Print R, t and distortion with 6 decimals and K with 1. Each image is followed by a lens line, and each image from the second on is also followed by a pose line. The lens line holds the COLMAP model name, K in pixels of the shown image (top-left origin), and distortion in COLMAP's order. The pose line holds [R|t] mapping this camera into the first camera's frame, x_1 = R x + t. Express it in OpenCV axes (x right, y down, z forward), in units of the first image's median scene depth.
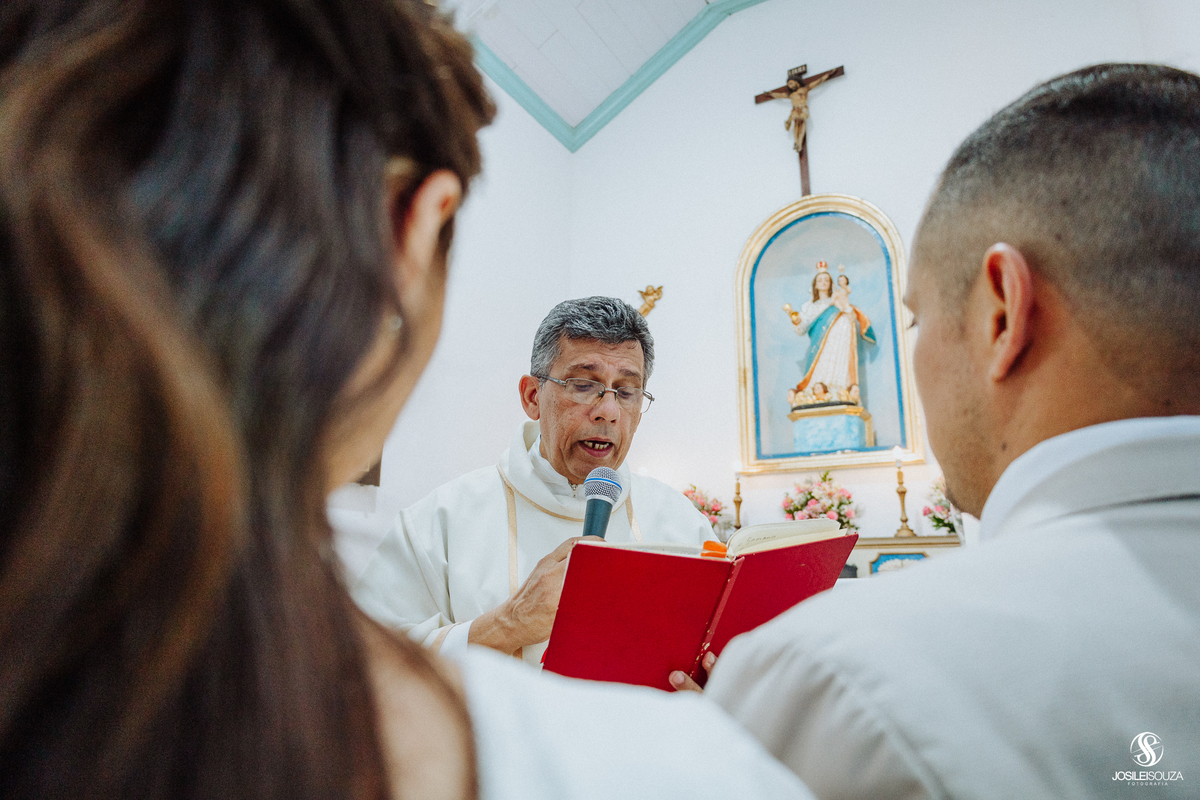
lens RADIAL K [[778.8, 0, 600.0], [0, 778.8, 400.0], [0, 0, 1]] dist [-0.000423, 0.001879]
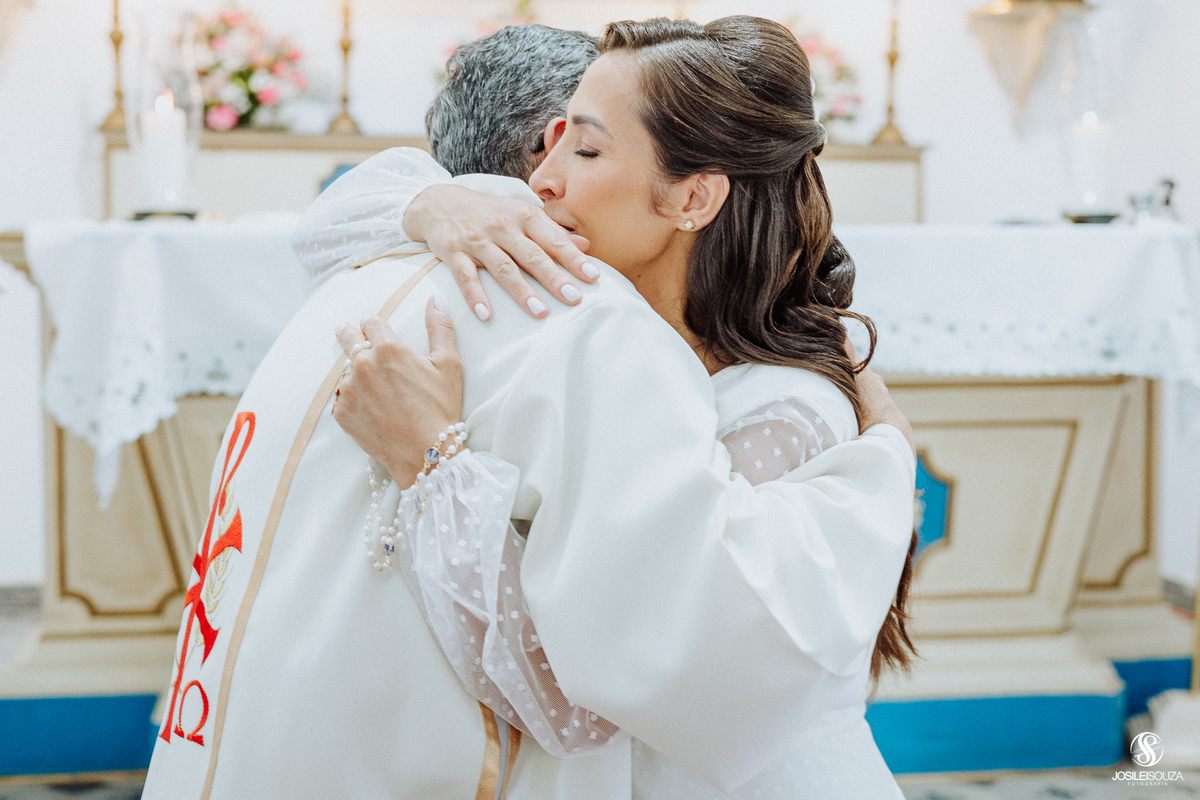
lens RADIAL K [[1834.0, 0, 600.0], [0, 1834.0, 400.0], [0, 0, 1]] dist [0.002385, 0.019563]
pose [[0.775810, -0.058582, 0.628242, -0.374749], [-0.157900, 0.945974, 0.283198, -0.003169], [-0.610890, -0.318907, 0.724646, 0.048168]]
